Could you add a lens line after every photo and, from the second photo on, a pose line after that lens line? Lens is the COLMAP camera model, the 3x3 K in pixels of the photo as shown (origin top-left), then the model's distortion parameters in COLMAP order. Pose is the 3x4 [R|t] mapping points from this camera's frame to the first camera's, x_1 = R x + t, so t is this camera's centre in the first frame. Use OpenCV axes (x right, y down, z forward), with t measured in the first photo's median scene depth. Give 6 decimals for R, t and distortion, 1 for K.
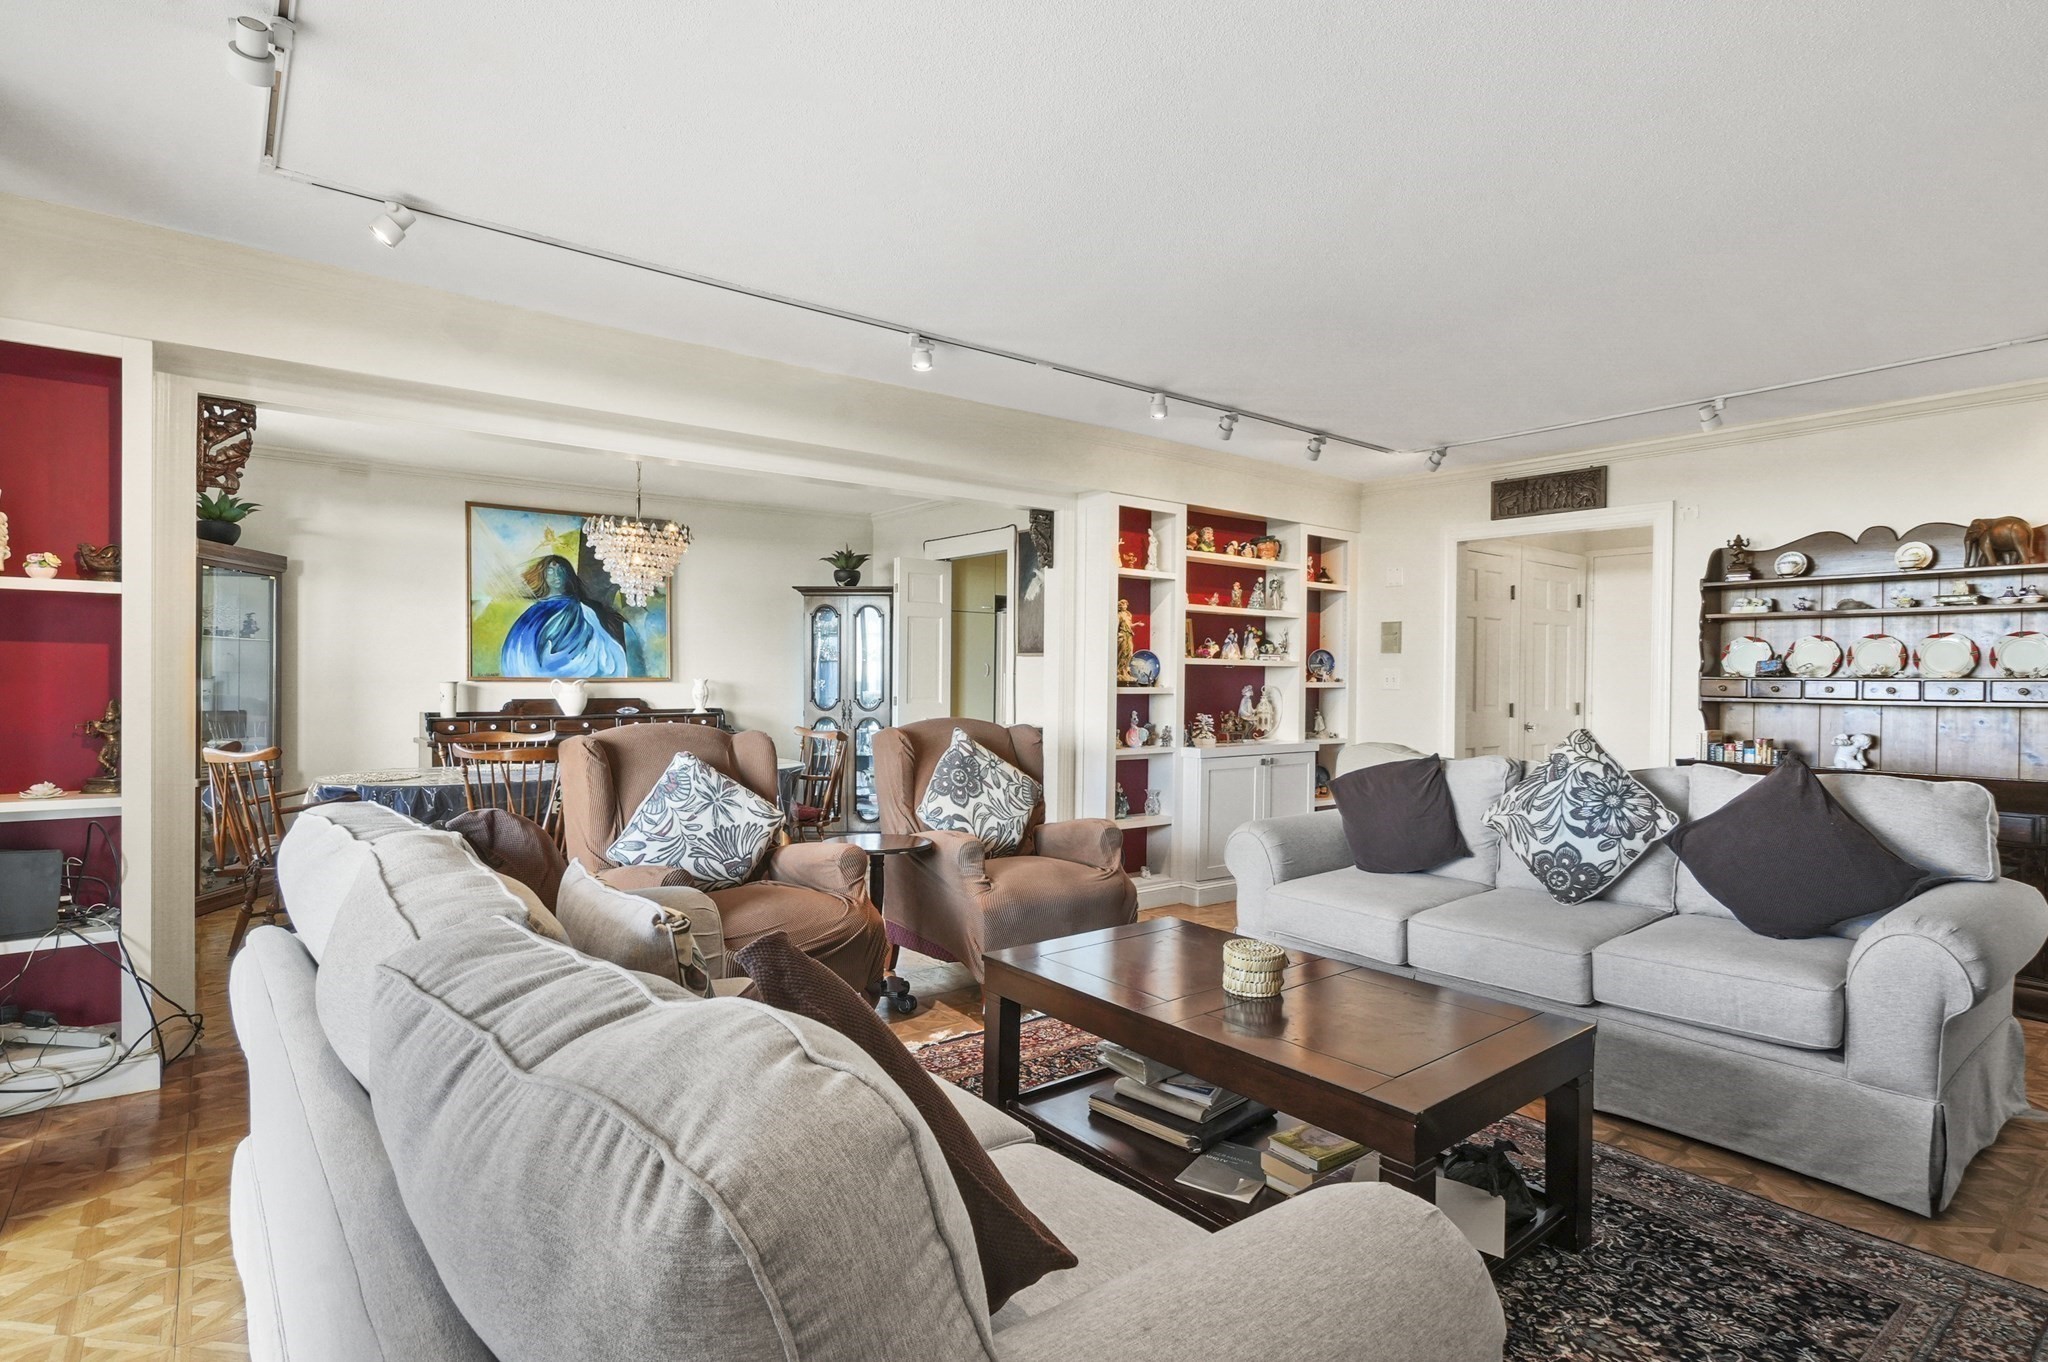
lens RADIAL K [[1003.2, 0, 1017.2], [0, 1003.2, 687.9], [0, 0, 1]] dist [-0.018194, 0.000305]
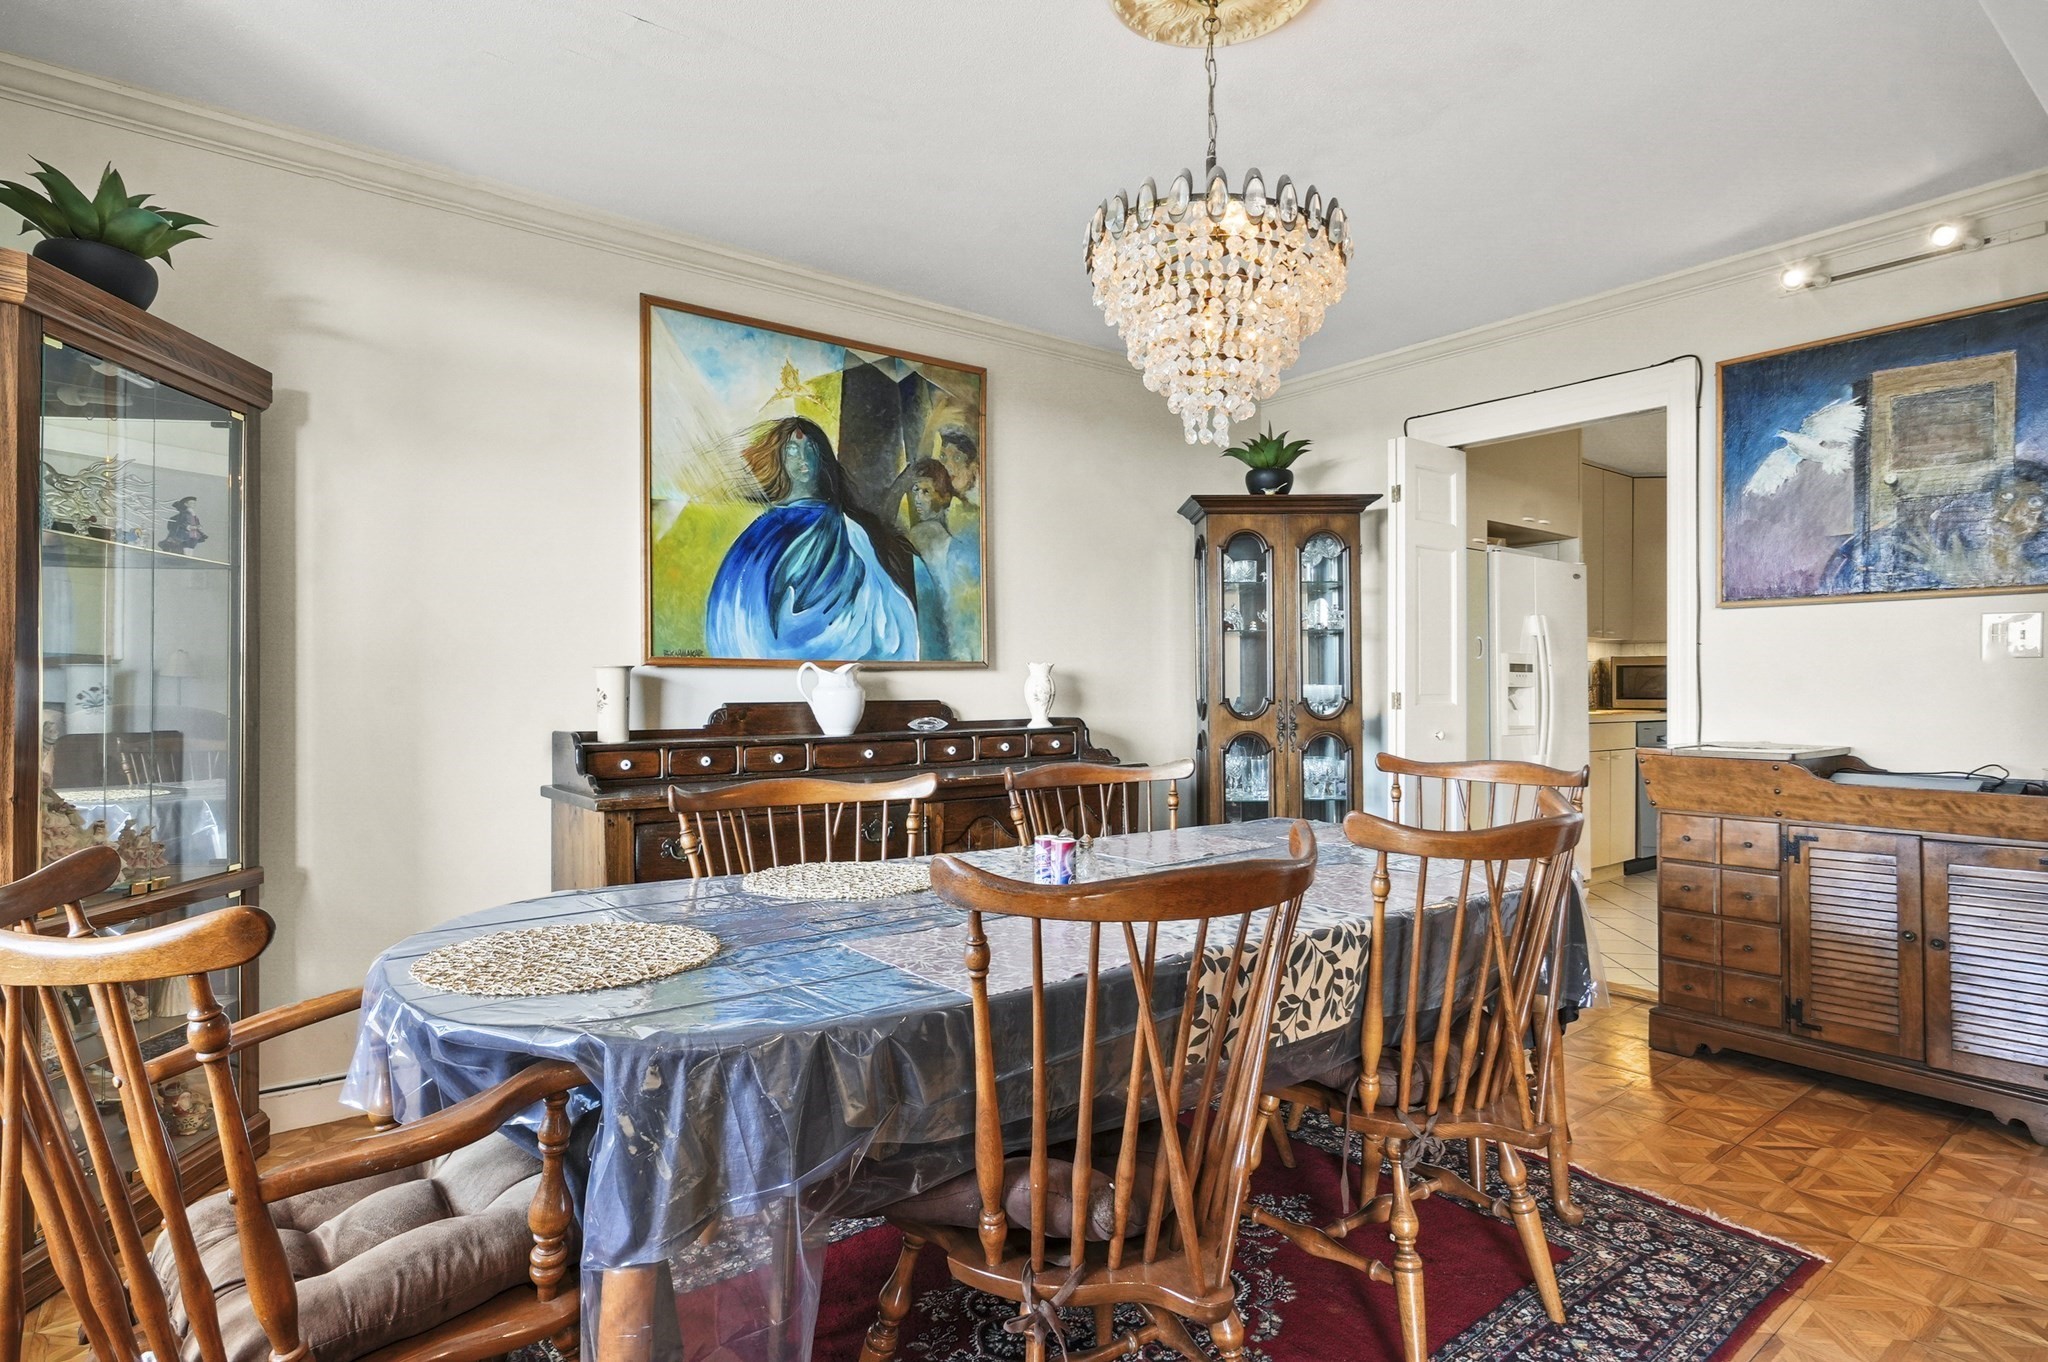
lens RADIAL K [[1060.9, 0, 1024.0], [0, 1060.9, 681.0], [0, 0, 1]] dist [-0.020239, 0.009839]
pose [[0.999946, -0.010188, -0.001878, -0.351918], [0.010155, 0.999807, -0.016828, 0.010543], [0.002049, 0.016808, 0.999857, 0.469369]]
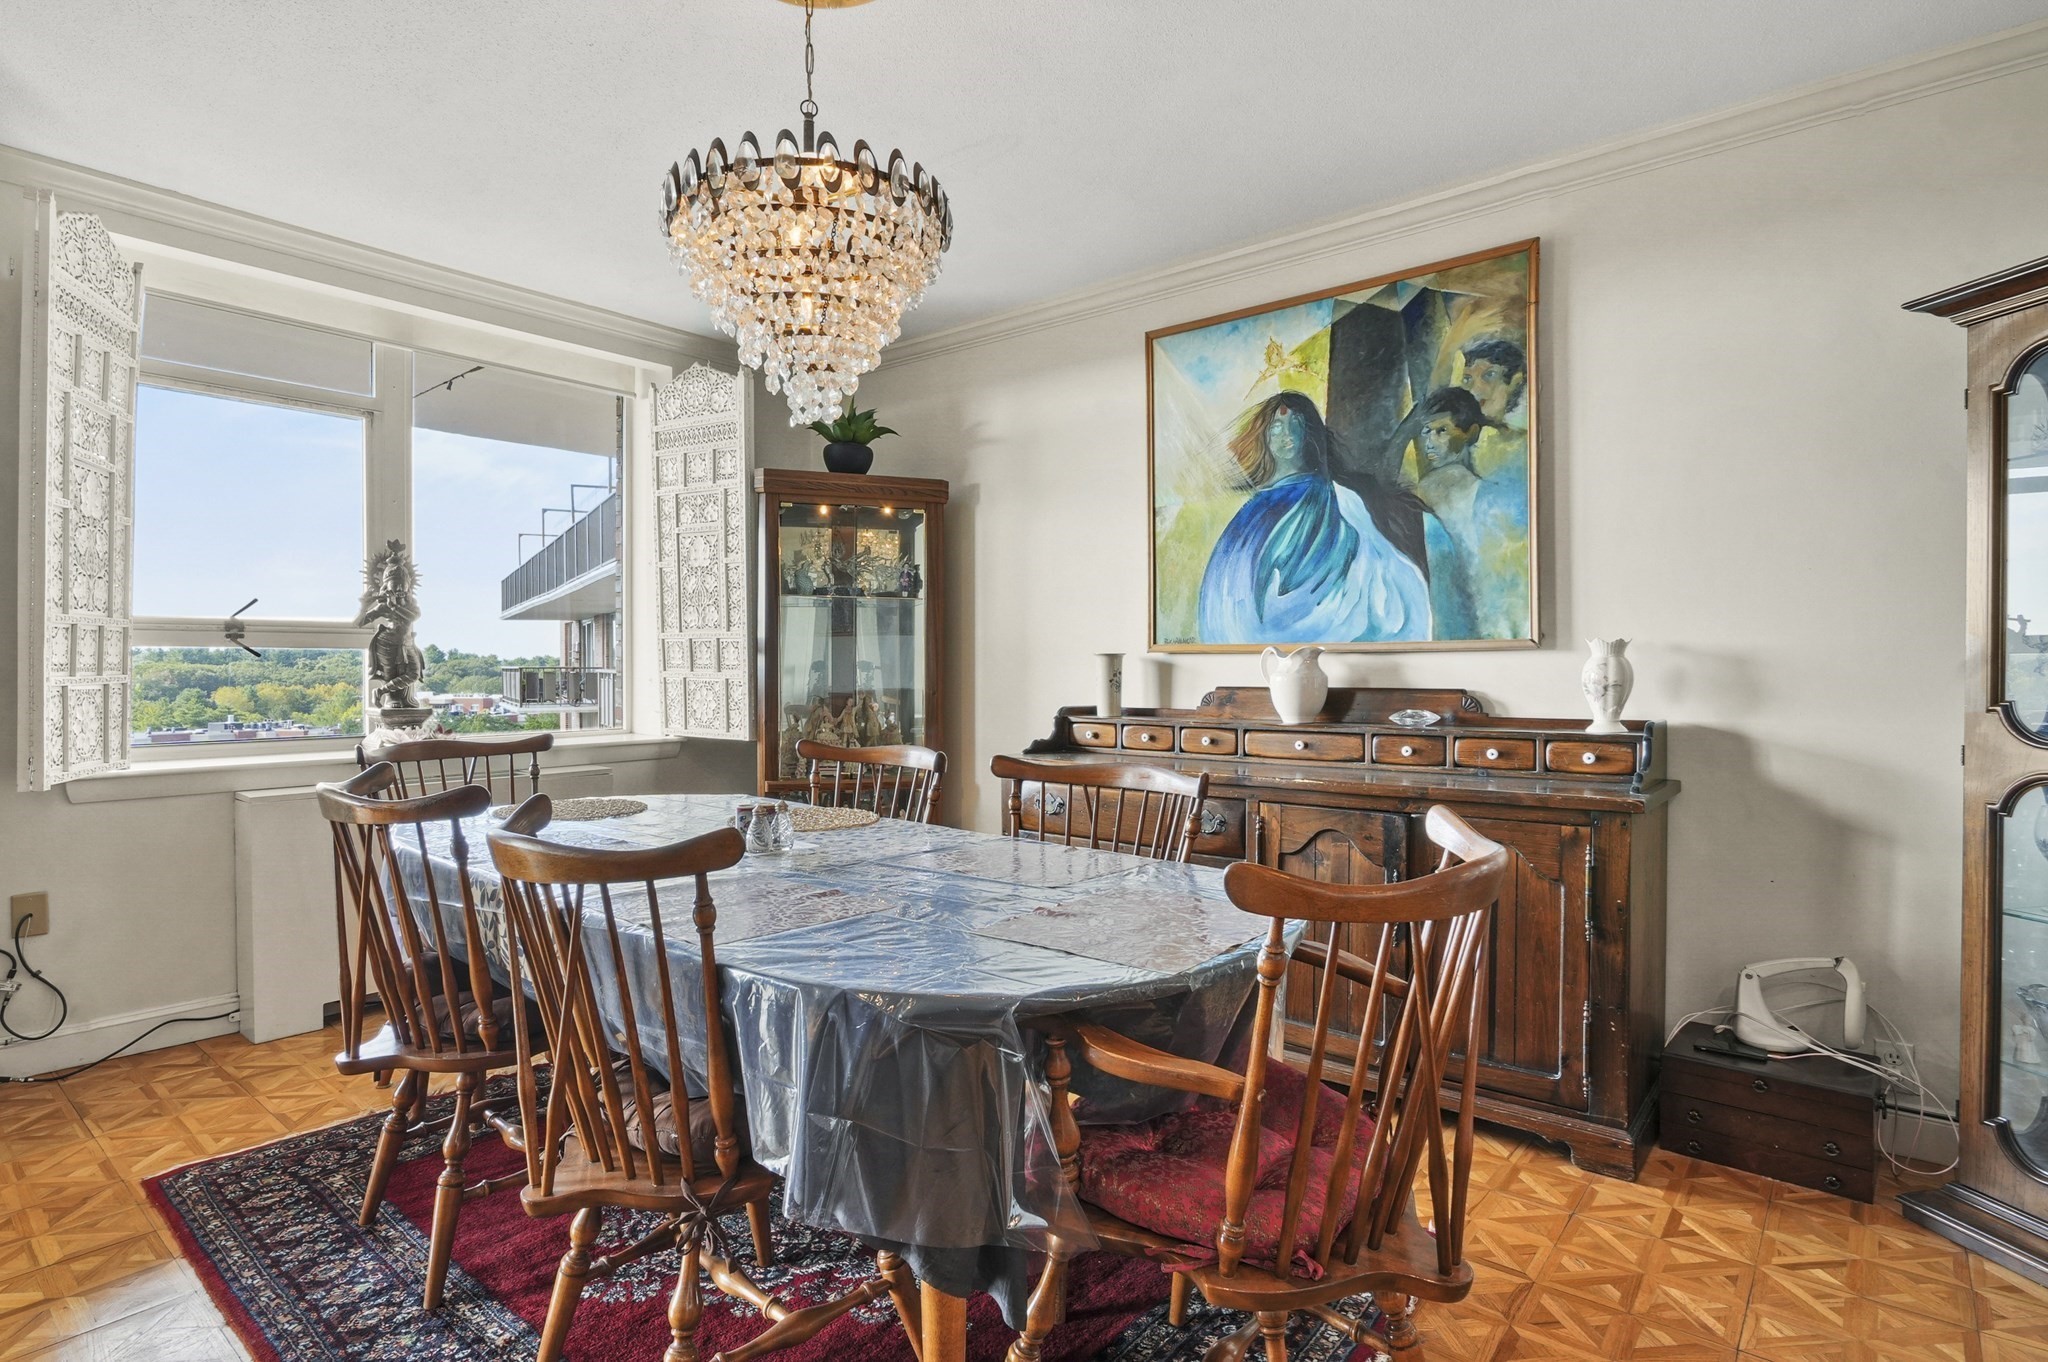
lens RADIAL K [[1060.9, 0, 1024.0], [0, 1060.9, 681.0], [0, 0, 1]] dist [-0.020239, 0.009839]
pose [[0.210061, 0.005764, -0.977671, 0.016446], [-0.008673, 0.999954, 0.004032, 0.006879], [0.977650, 0.007632, 0.210101, 0.773049]]
